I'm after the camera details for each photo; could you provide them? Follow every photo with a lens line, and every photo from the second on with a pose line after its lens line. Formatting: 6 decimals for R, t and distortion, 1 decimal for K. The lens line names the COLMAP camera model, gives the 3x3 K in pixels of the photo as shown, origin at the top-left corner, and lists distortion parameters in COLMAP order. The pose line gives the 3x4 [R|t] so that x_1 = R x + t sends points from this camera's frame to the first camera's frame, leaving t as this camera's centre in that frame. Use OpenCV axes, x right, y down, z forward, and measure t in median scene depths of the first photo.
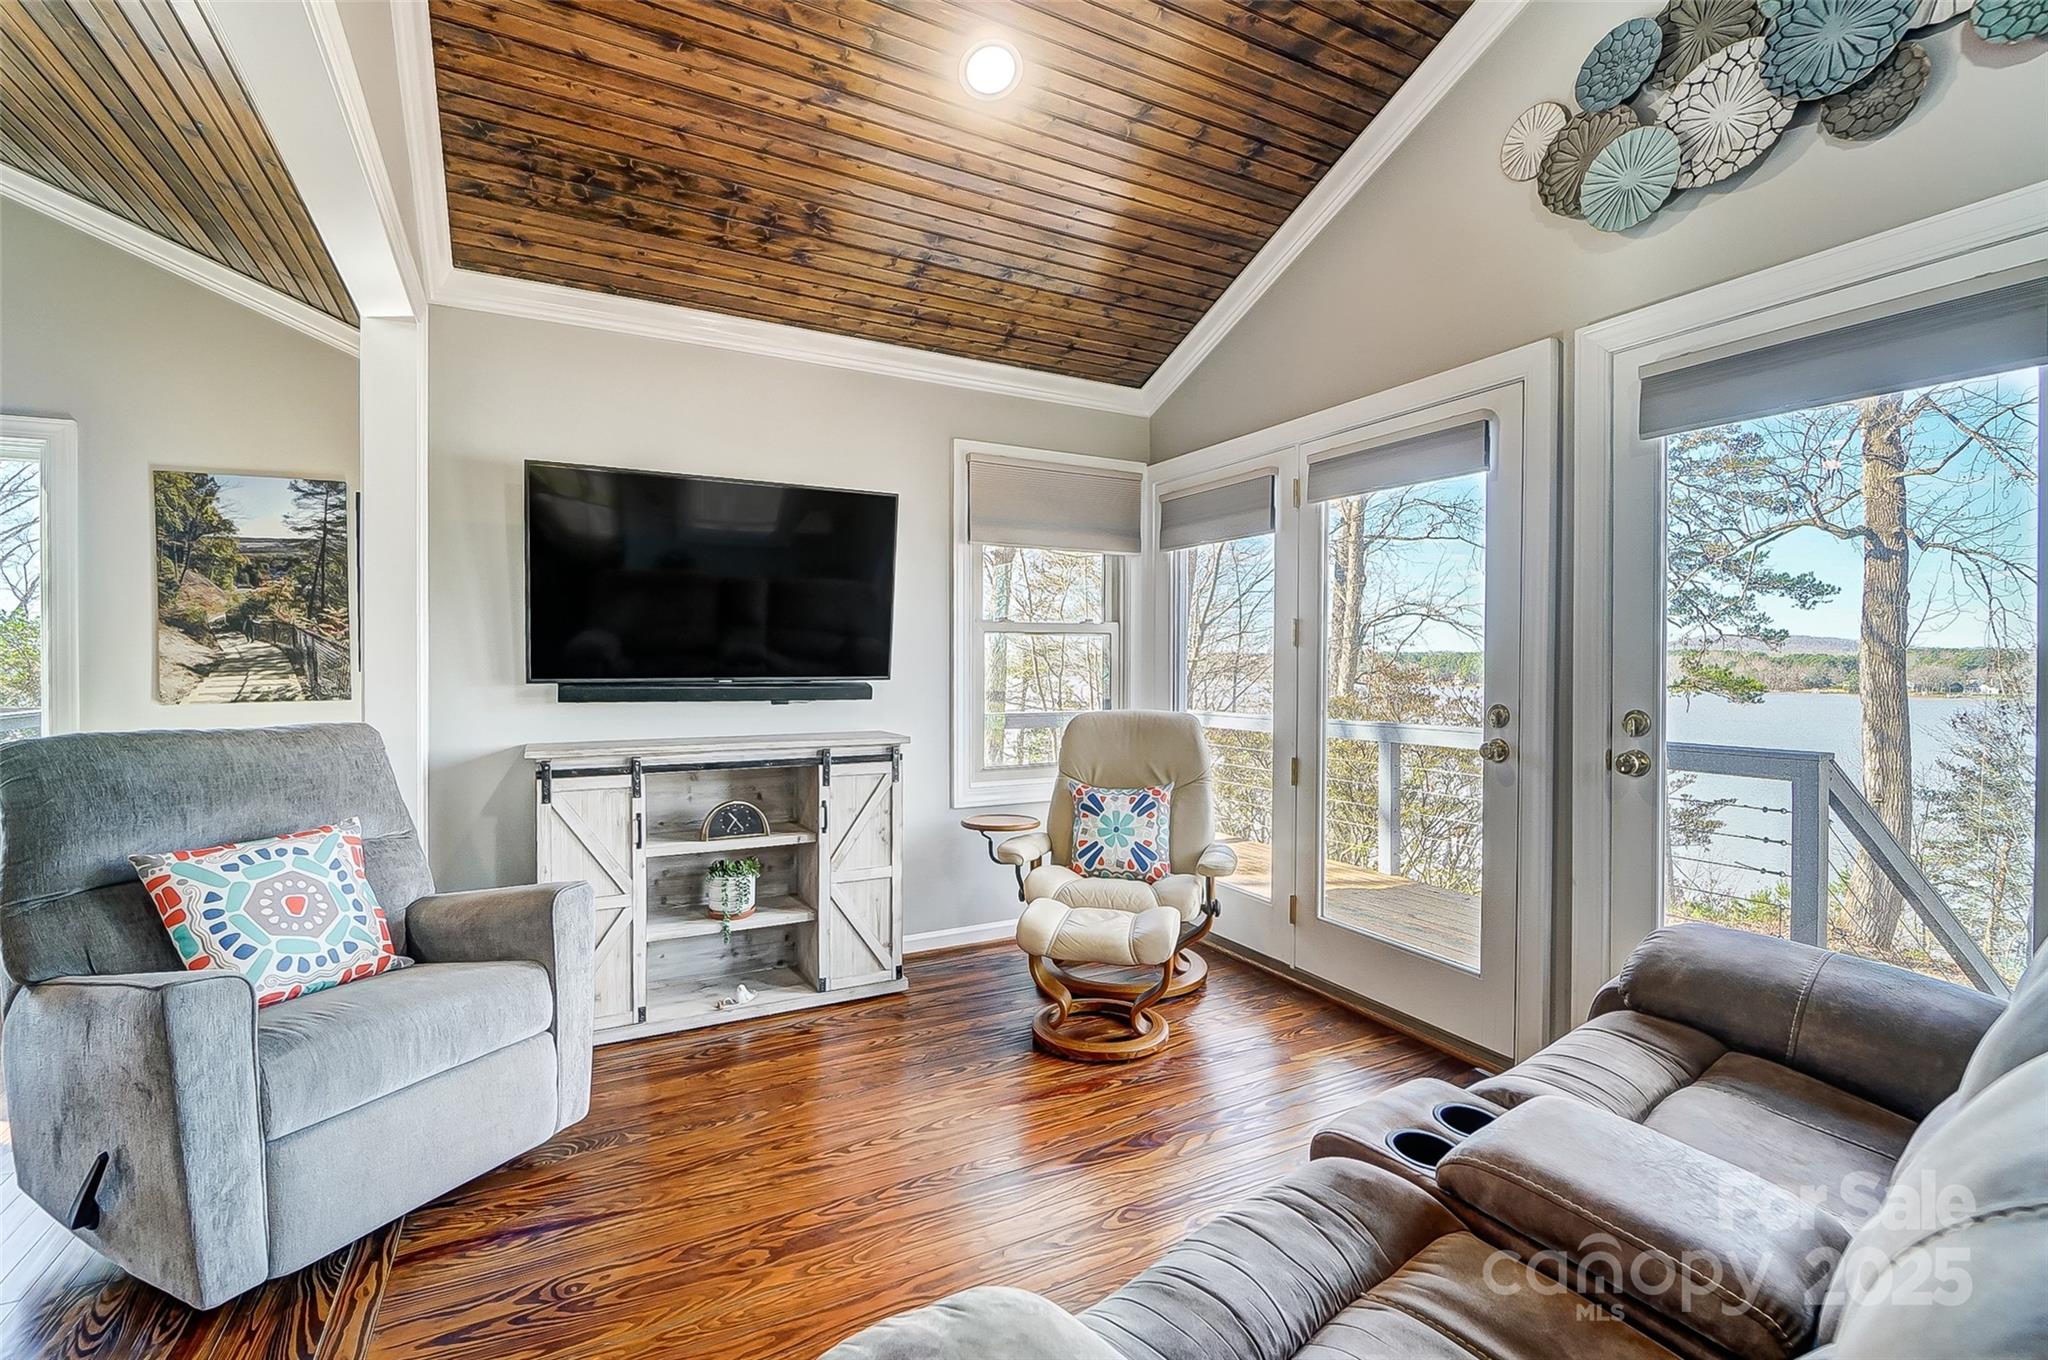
lens RADIAL K [[909.9, 0, 1024.0], [0, 909.9, 680.0], [0, 0, 1]] dist [-0.002465, -0.000323]
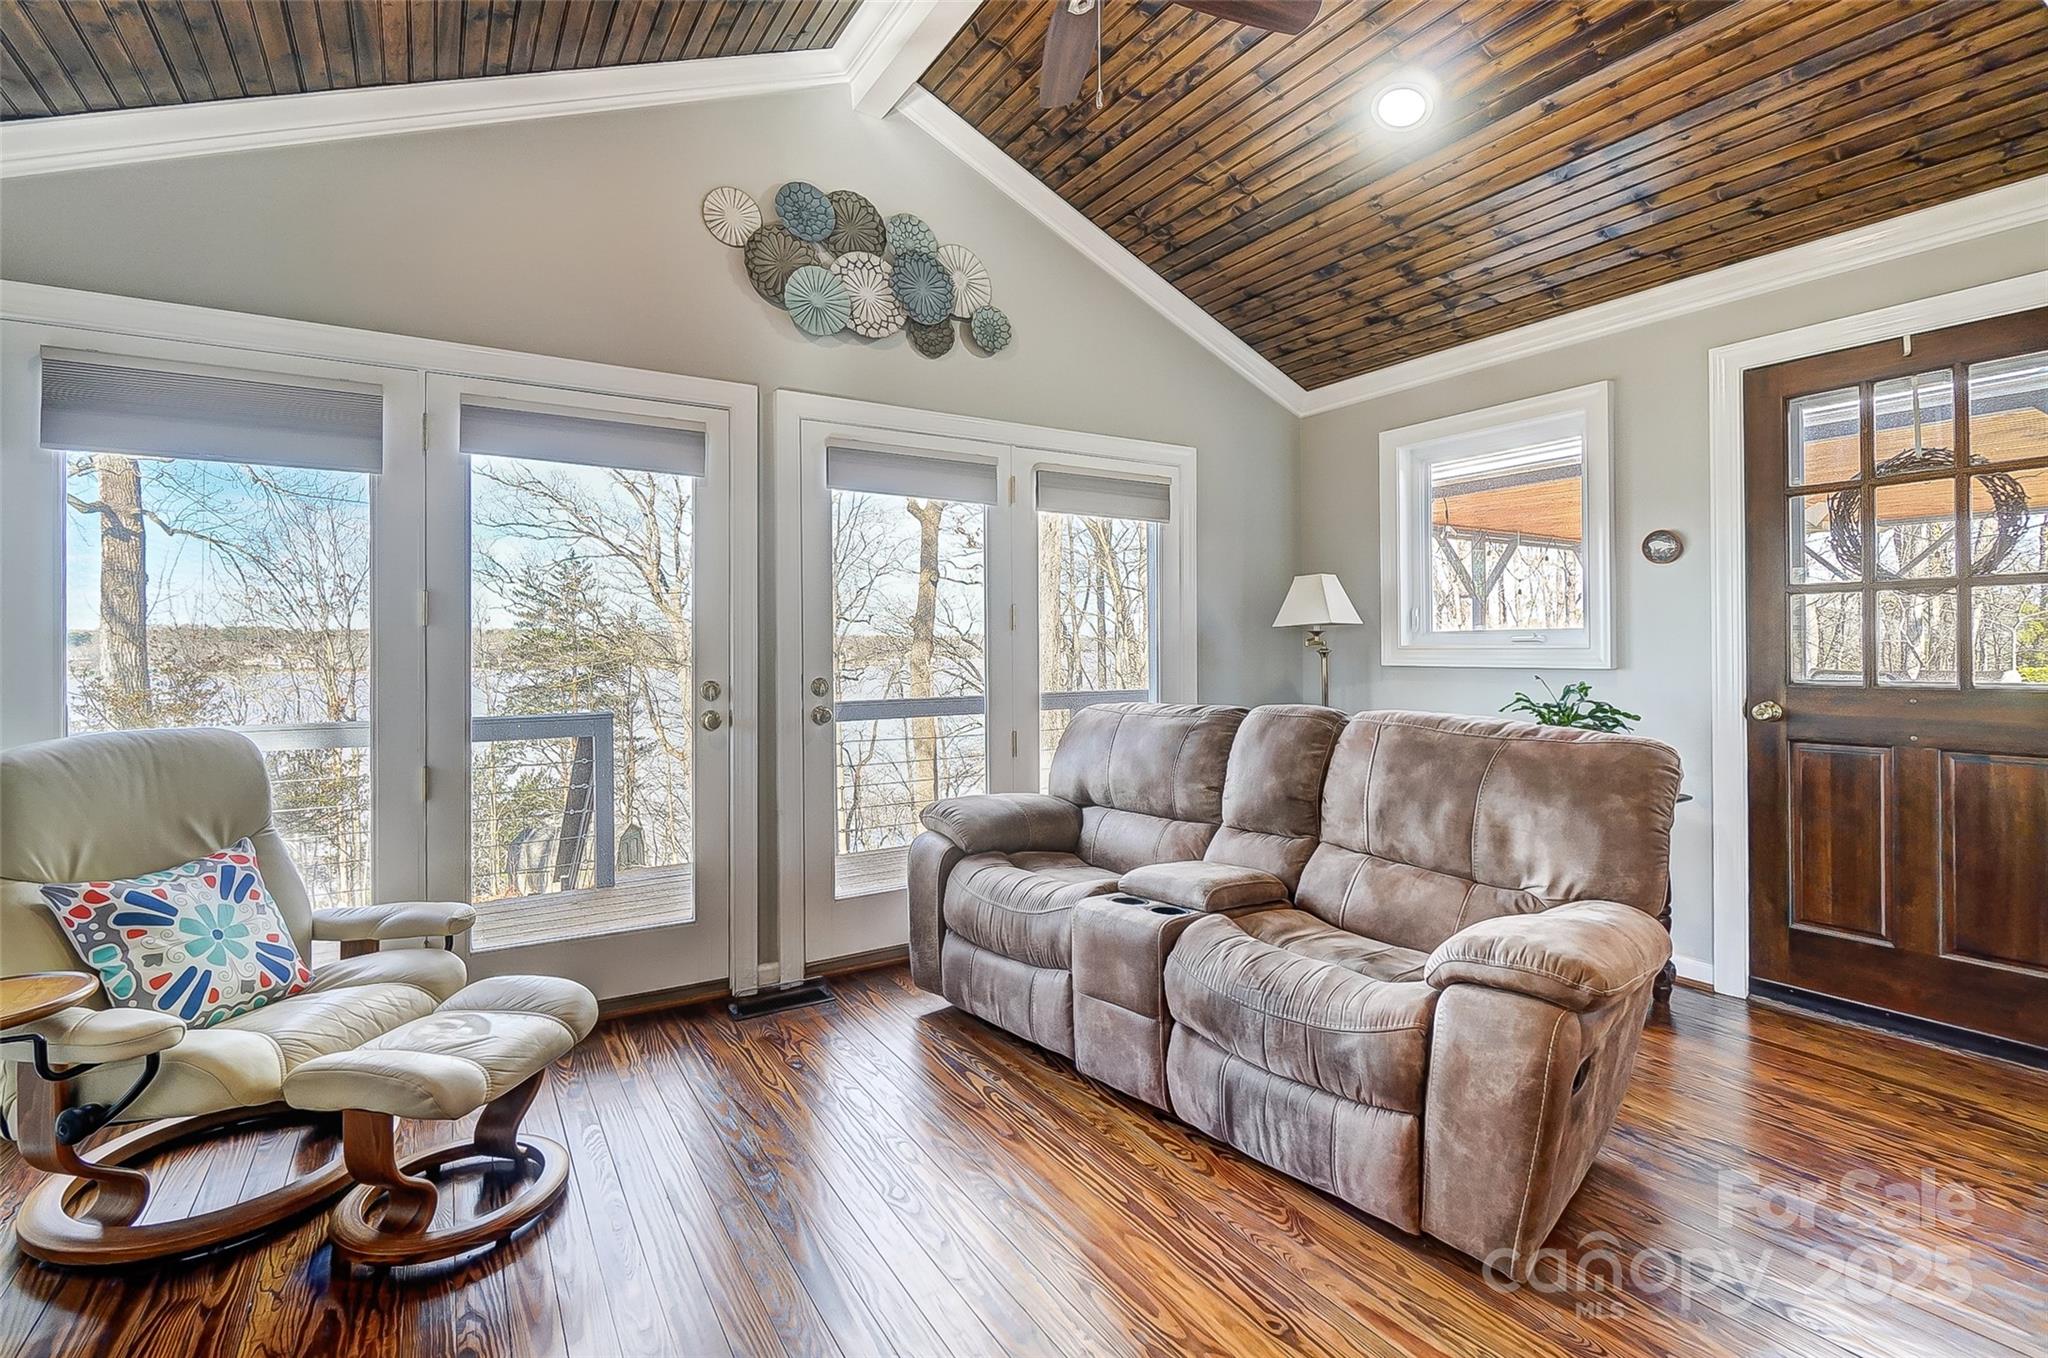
lens RADIAL K [[902.1, 0, 1017.2], [0, 902.1, 652.9], [0, 0, 1]] dist [-0.008010, 0.000494]
pose [[-0.053761, -0.013657, 0.998460, -0.507851], [0.022004, 0.999647, 0.014858, -0.013553], [-0.998311, 0.022768, -0.053442, 0.527578]]
